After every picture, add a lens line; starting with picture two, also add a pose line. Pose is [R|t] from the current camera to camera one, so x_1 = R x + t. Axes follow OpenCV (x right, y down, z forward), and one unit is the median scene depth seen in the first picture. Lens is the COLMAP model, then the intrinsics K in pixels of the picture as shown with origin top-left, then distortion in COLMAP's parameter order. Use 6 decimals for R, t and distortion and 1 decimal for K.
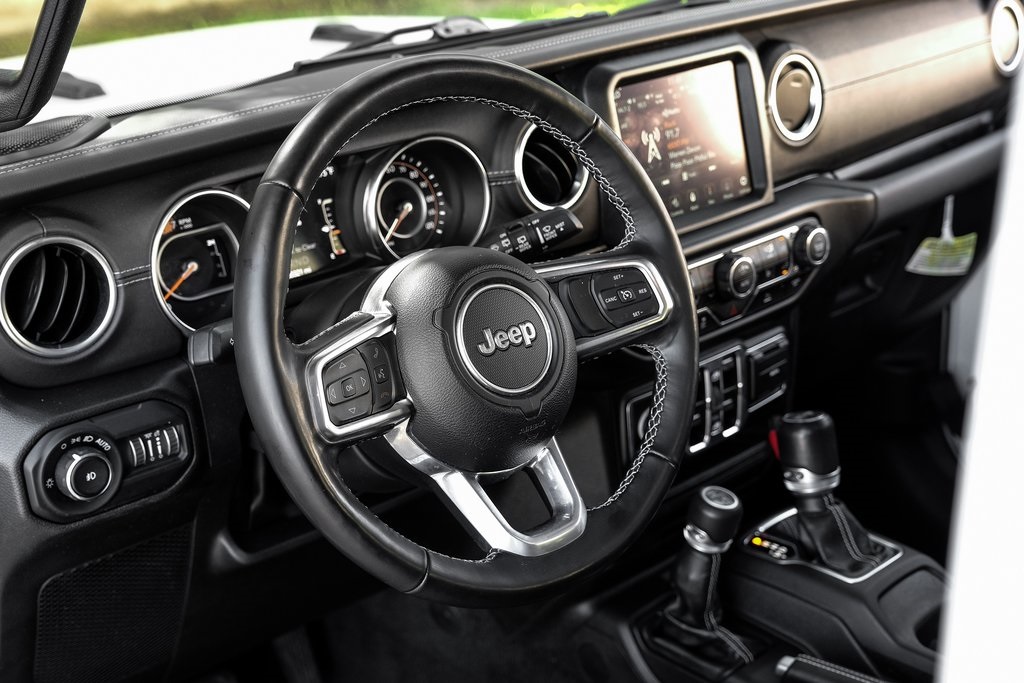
lens RADIAL K [[1475.2, 0, 512.0], [0, 1475.2, 341.5], [0, 0, 1]] dist [-0.004554, 0.028972]
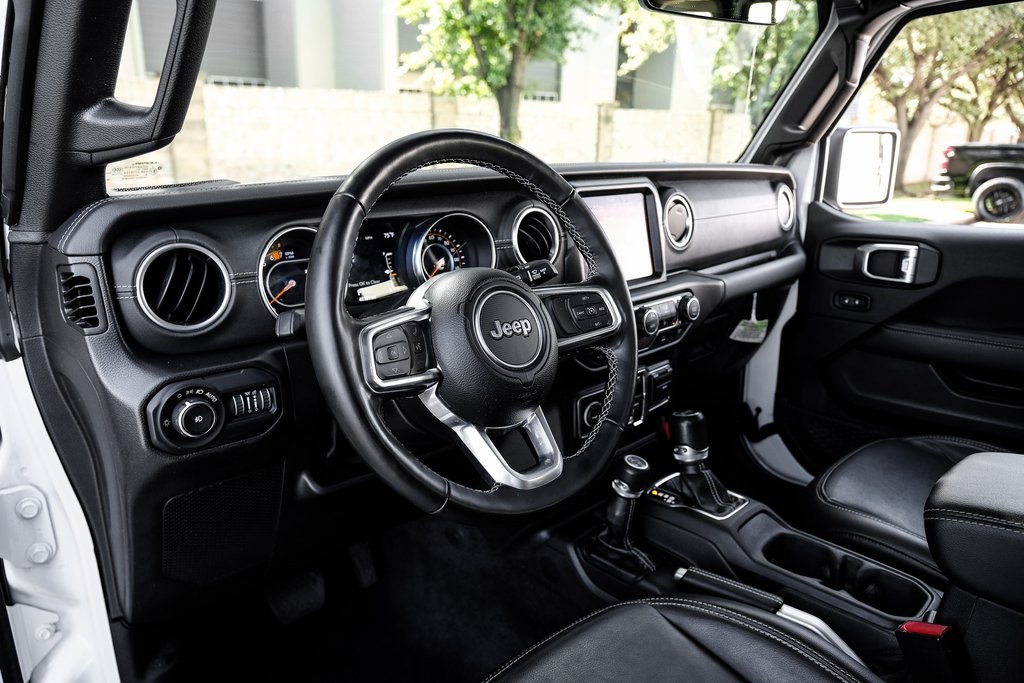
lens RADIAL K [[697.1, 0, 512.0], [0, 697.1, 341.5], [0, 0, 1]] dist [-0.019585, -0.000350]
pose [[0.998921, 0.031850, 0.033798, -0.020152], [-0.028340, 0.994616, -0.099681, 0.062561], [-0.036791, 0.098615, 0.994445, 0.292156]]
